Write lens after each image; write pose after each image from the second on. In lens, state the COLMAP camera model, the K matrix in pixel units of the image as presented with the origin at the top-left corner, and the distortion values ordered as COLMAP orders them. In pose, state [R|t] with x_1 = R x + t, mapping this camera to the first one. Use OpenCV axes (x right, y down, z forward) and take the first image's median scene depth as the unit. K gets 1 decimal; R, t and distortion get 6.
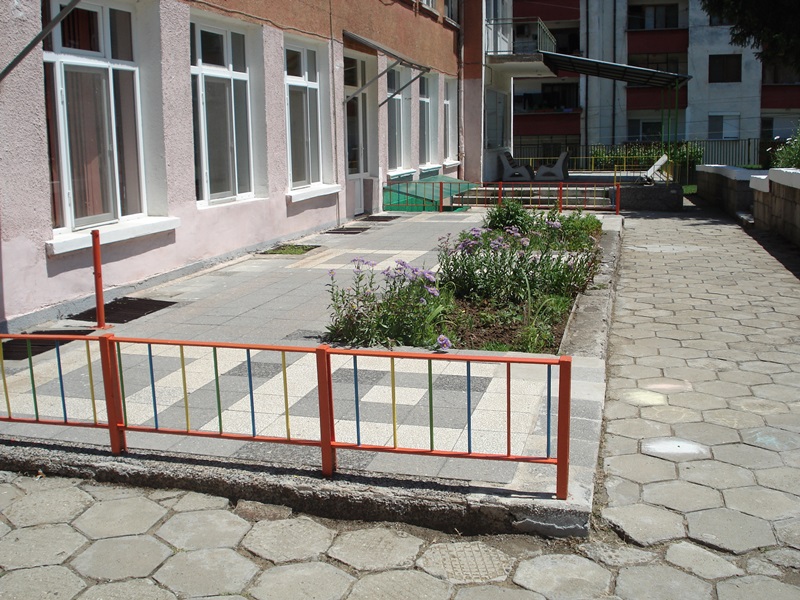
lens RADIAL K [[881.3, 0, 390.3], [0, 881.3, 298.6], [0, 0, 1]] dist [-0.068309, -0.097754]
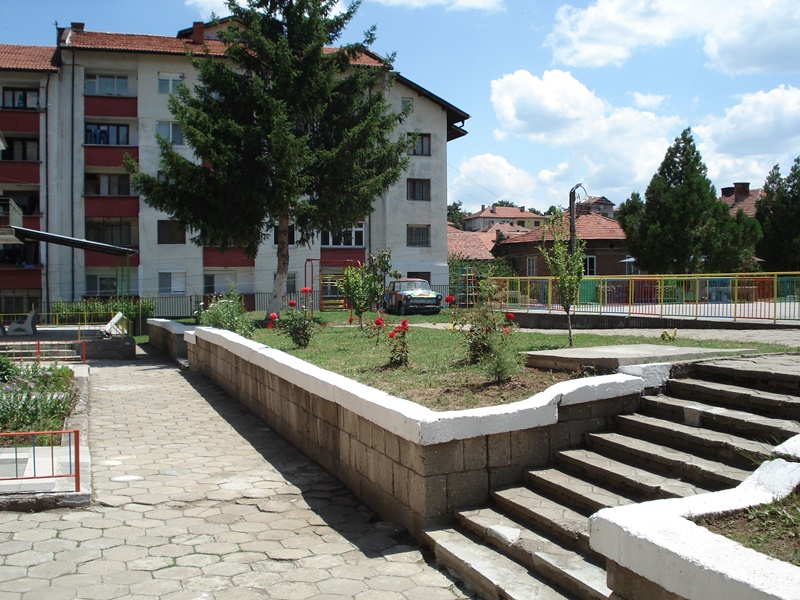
lens RADIAL K [[914.1, 0, 400.1], [0, 914.1, 290.6], [0, 0, 1]] dist [-0.085305, -0.067714]
pose [[0.826227, 0.008721, 0.563270, -0.079061], [0.087941, 0.985625, -0.144256, 0.022165], [-0.556431, 0.168723, 0.813583, -0.267324]]
